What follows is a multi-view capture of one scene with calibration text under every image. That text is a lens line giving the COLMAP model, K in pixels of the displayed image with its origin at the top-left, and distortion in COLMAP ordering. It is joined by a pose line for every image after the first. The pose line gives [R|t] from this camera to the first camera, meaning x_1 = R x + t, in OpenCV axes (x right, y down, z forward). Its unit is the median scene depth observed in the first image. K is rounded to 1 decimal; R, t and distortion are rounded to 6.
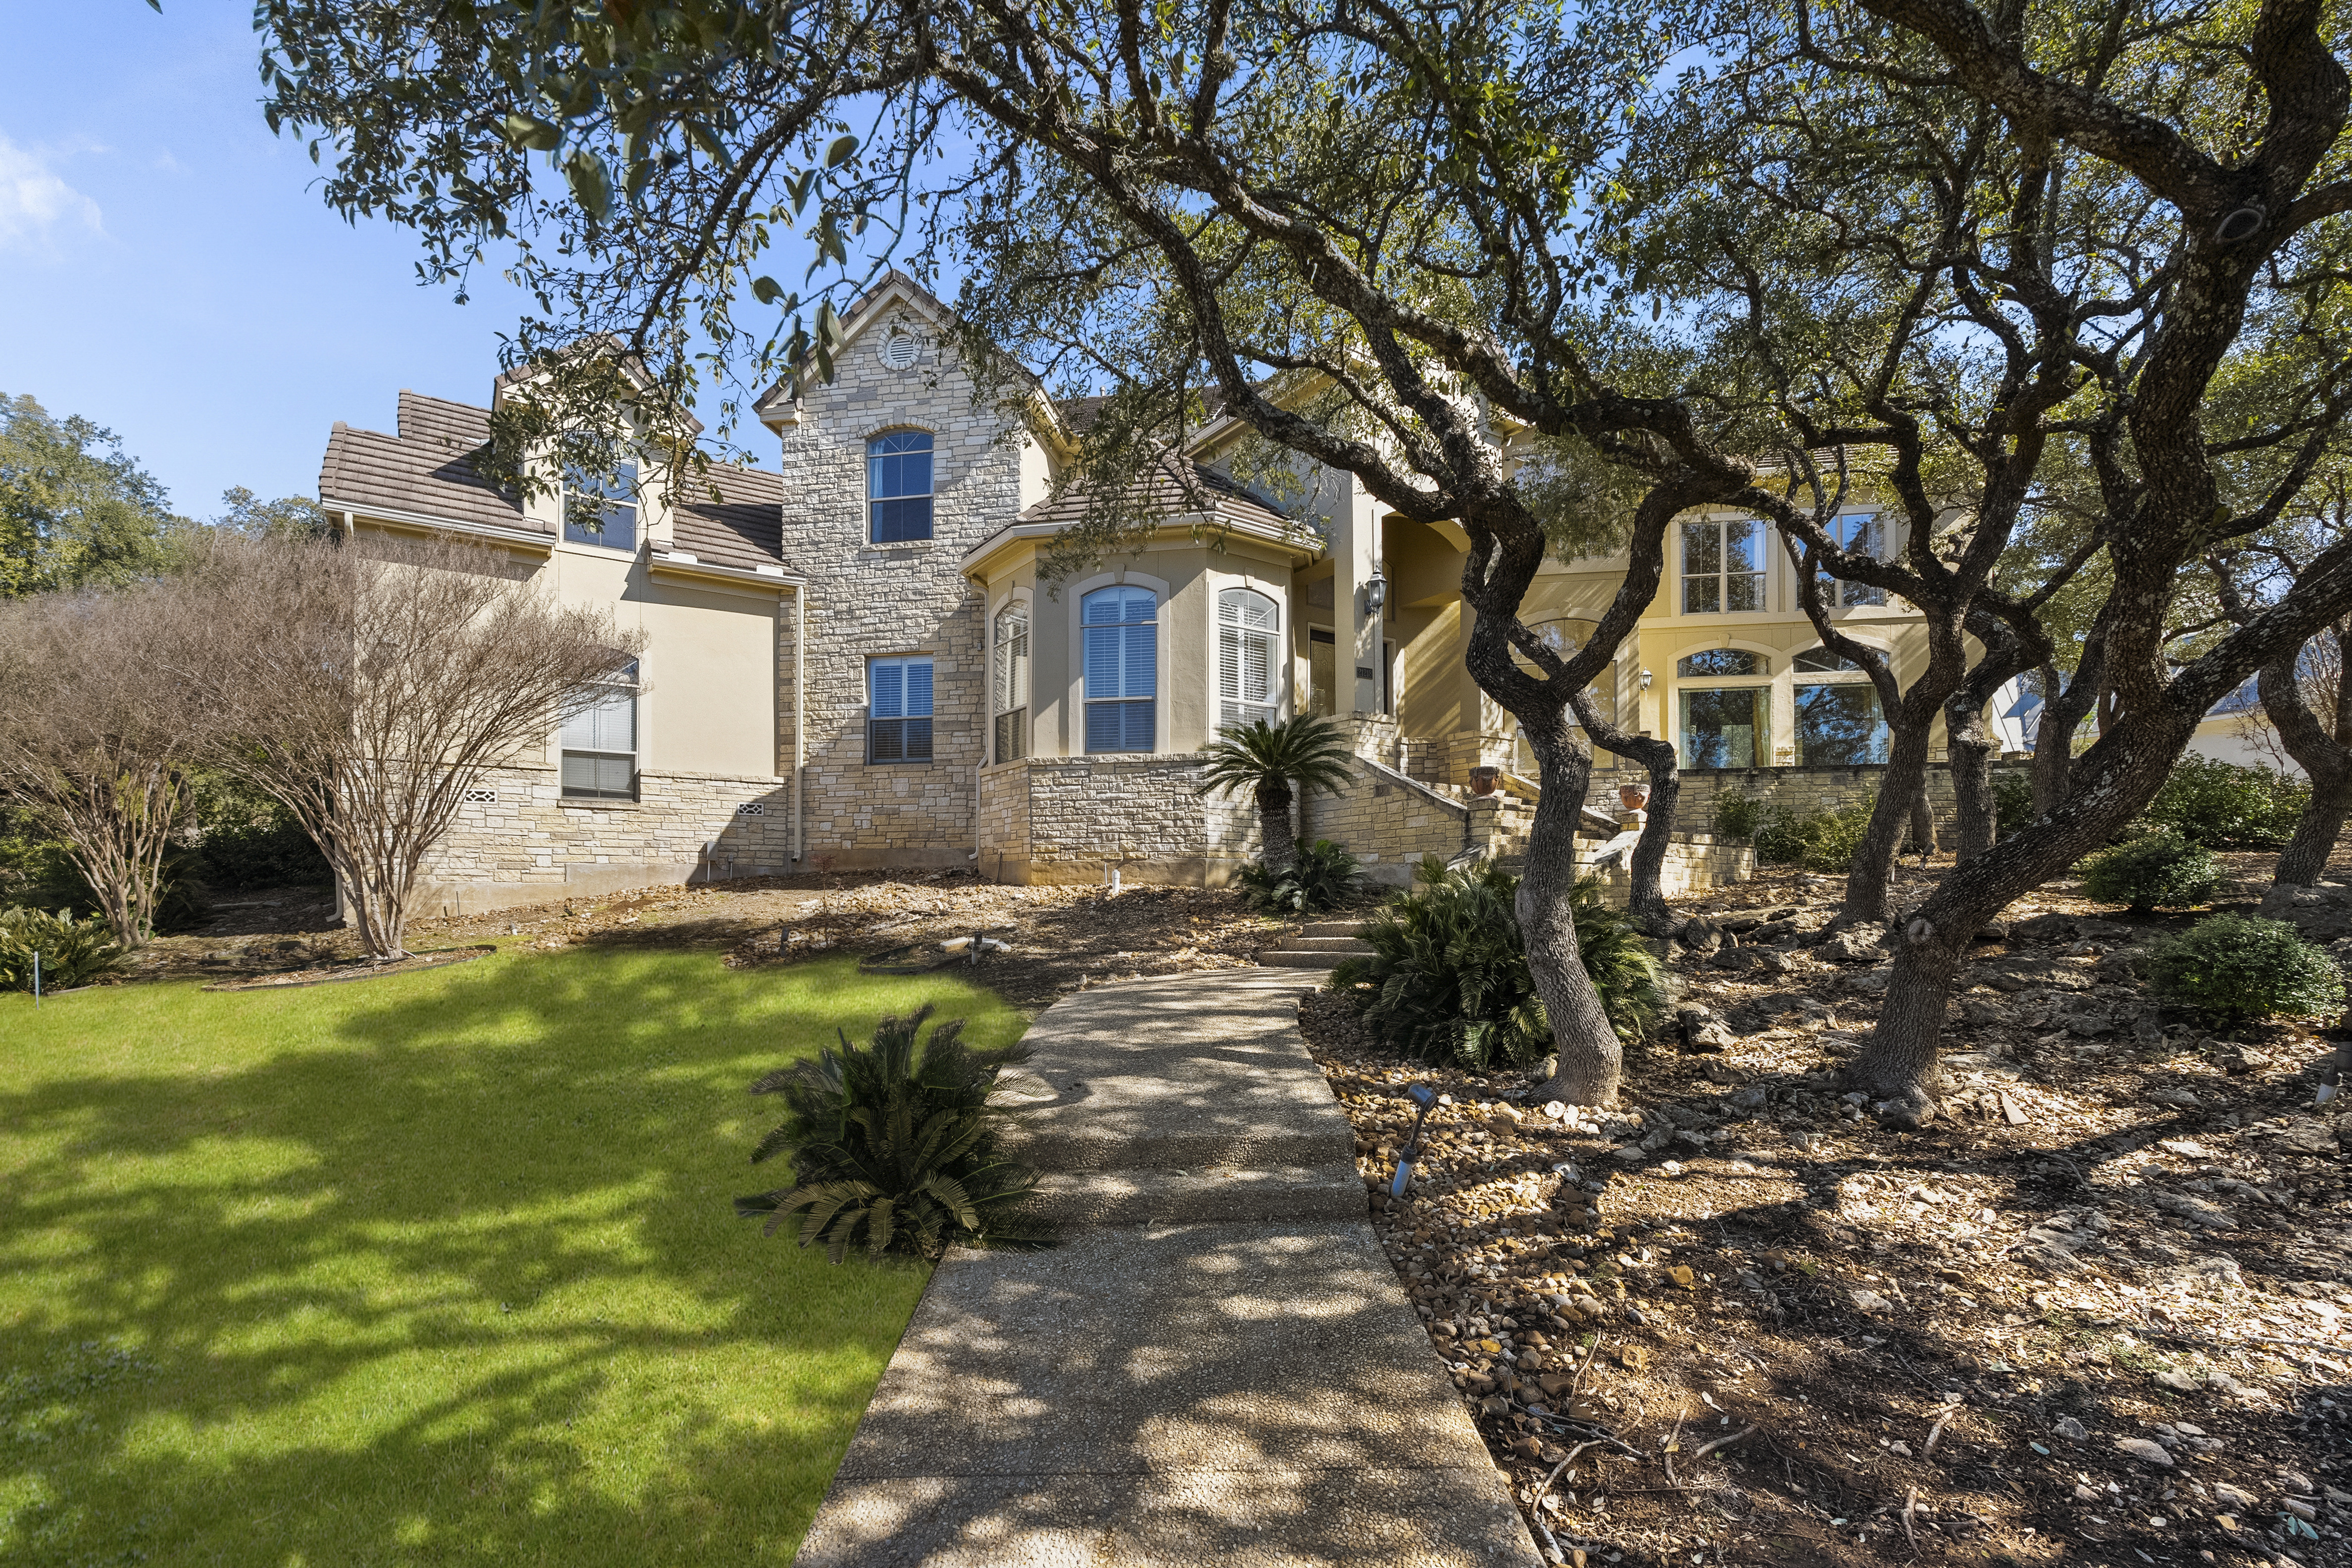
lens RADIAL K [[1080.7, 0, 1178.7], [0, 1080.7, 794.5], [0, 0, 1]] dist [-0.001424, 0.000065]
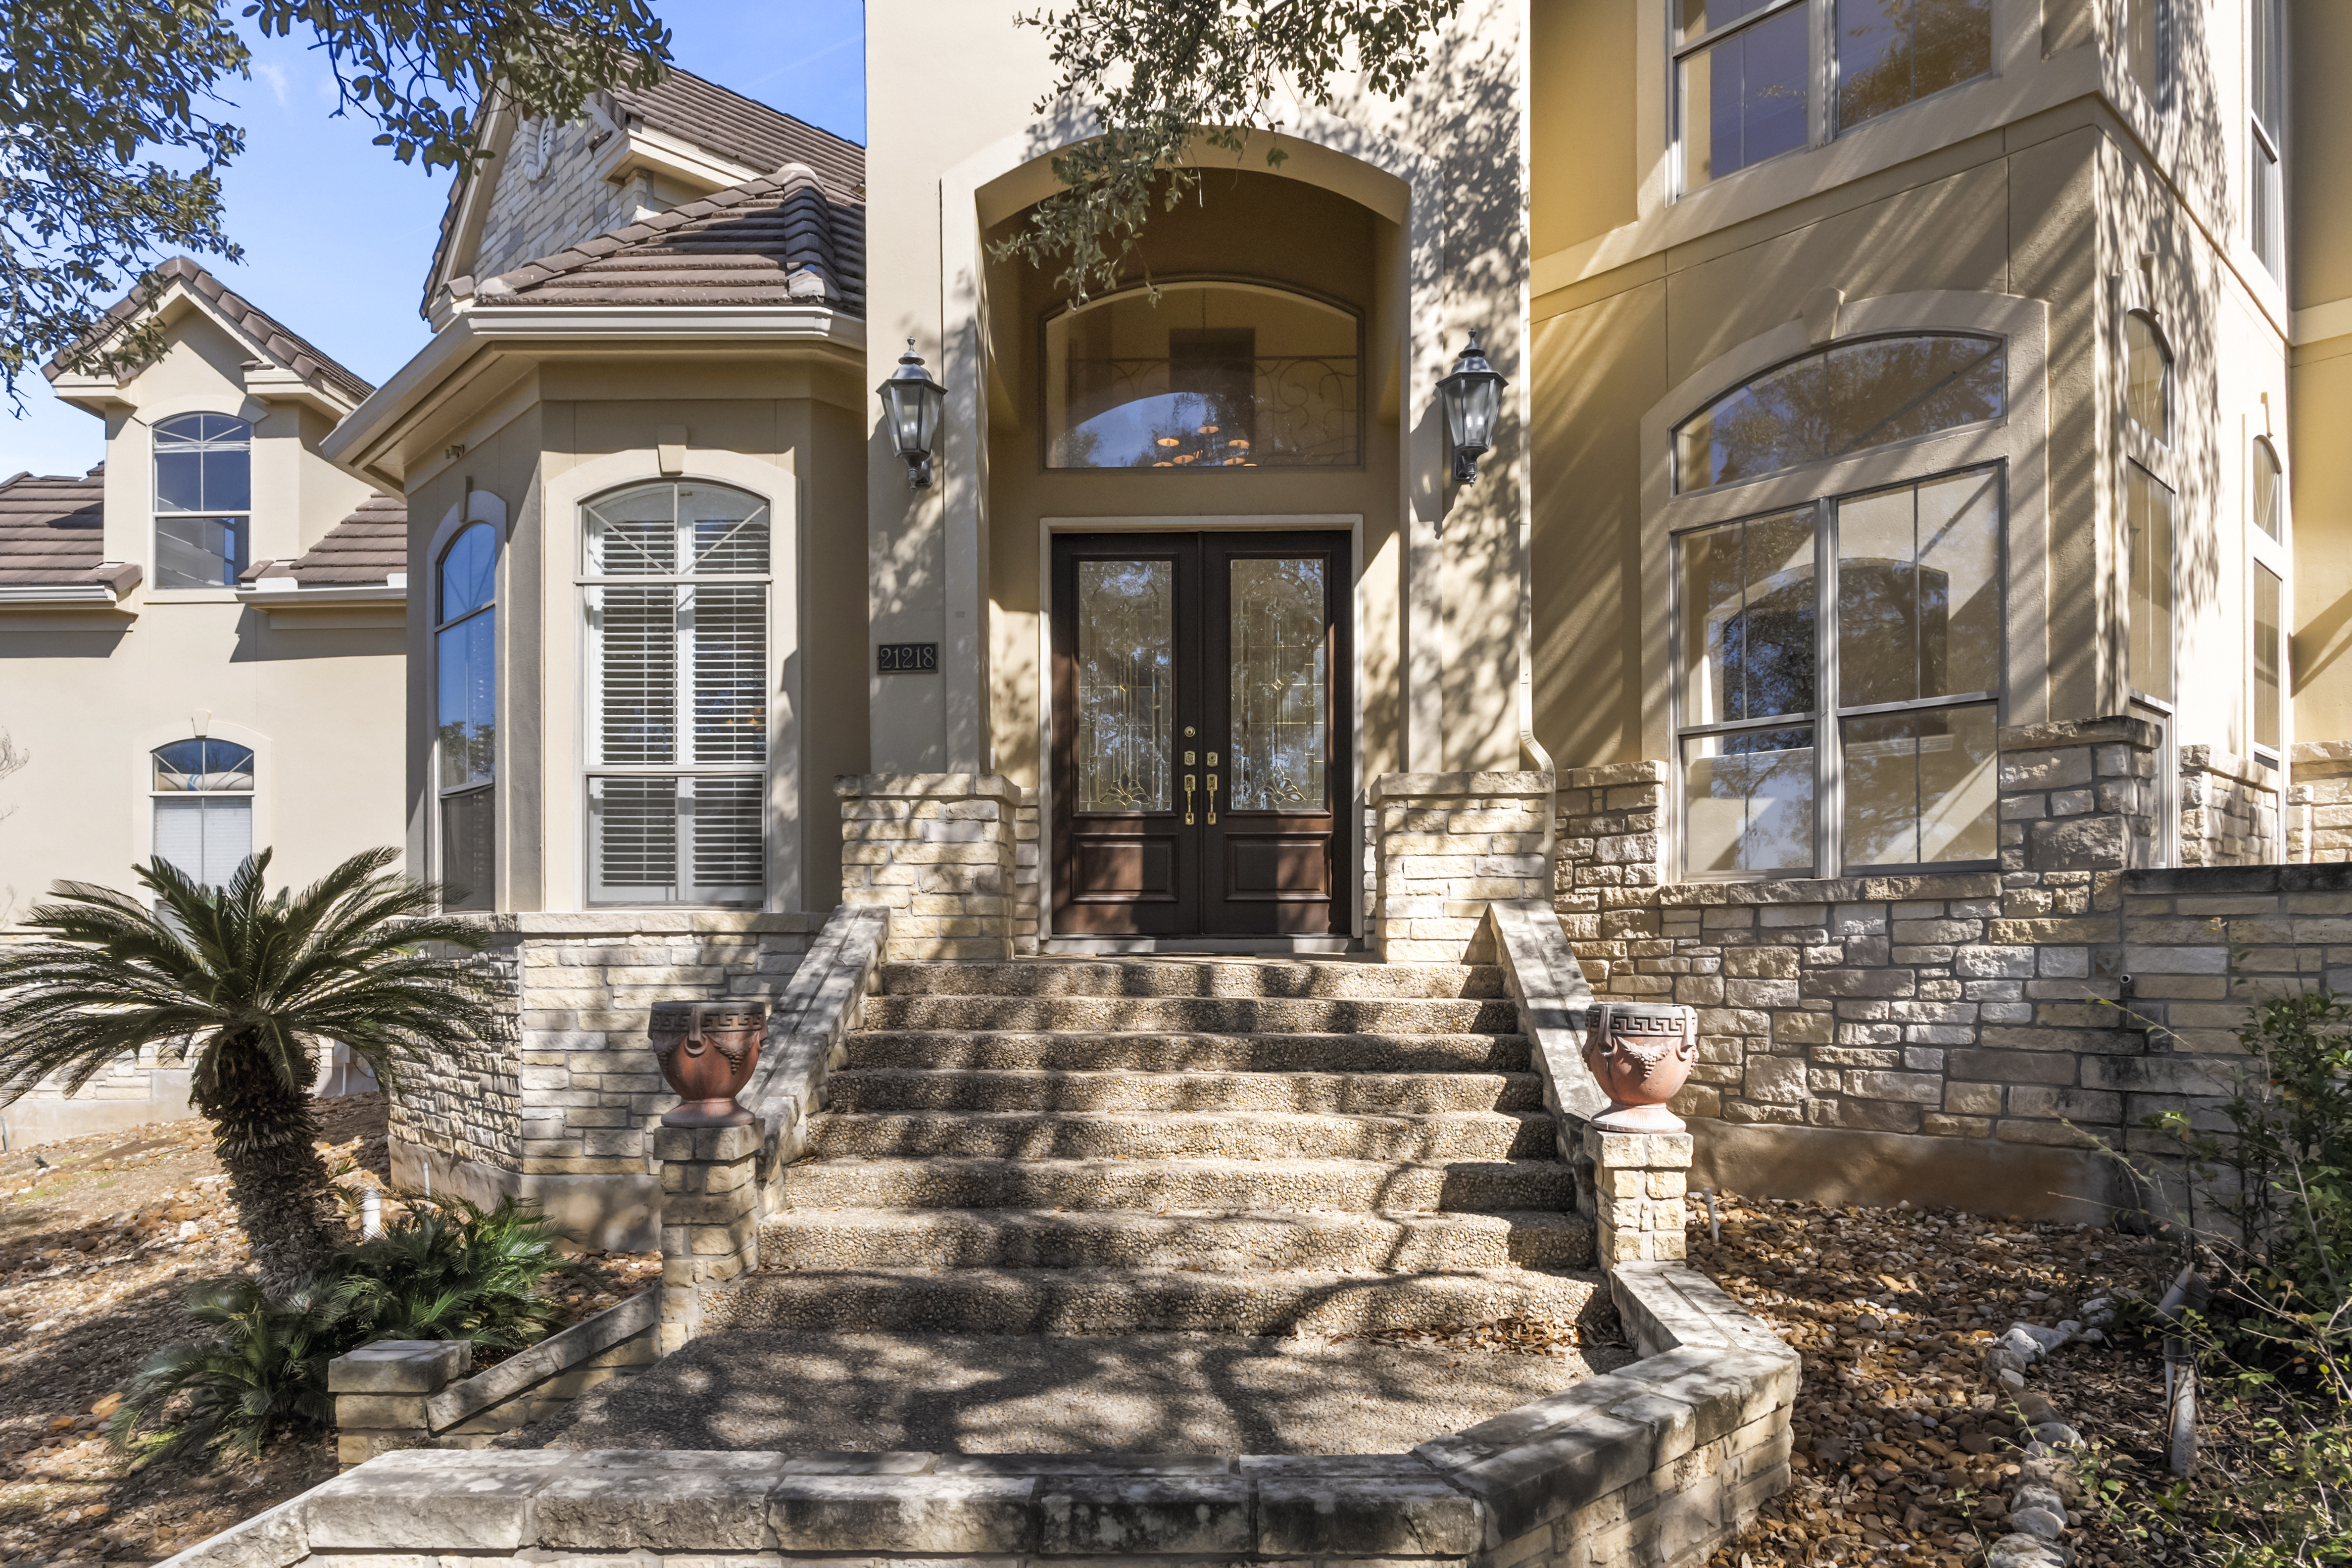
lens RADIAL K [[1501.3, 0, 1176.0], [0, 1501.3, 784.0], [0, 0, 1]] dist [-0.001898, -0.000296]
pose [[0.831323, -0.073551, -0.550901, 0.505555], [0.077327, 0.996871, -0.016404, -0.054429], [0.550384, -0.028963, 0.834409, 0.626395]]
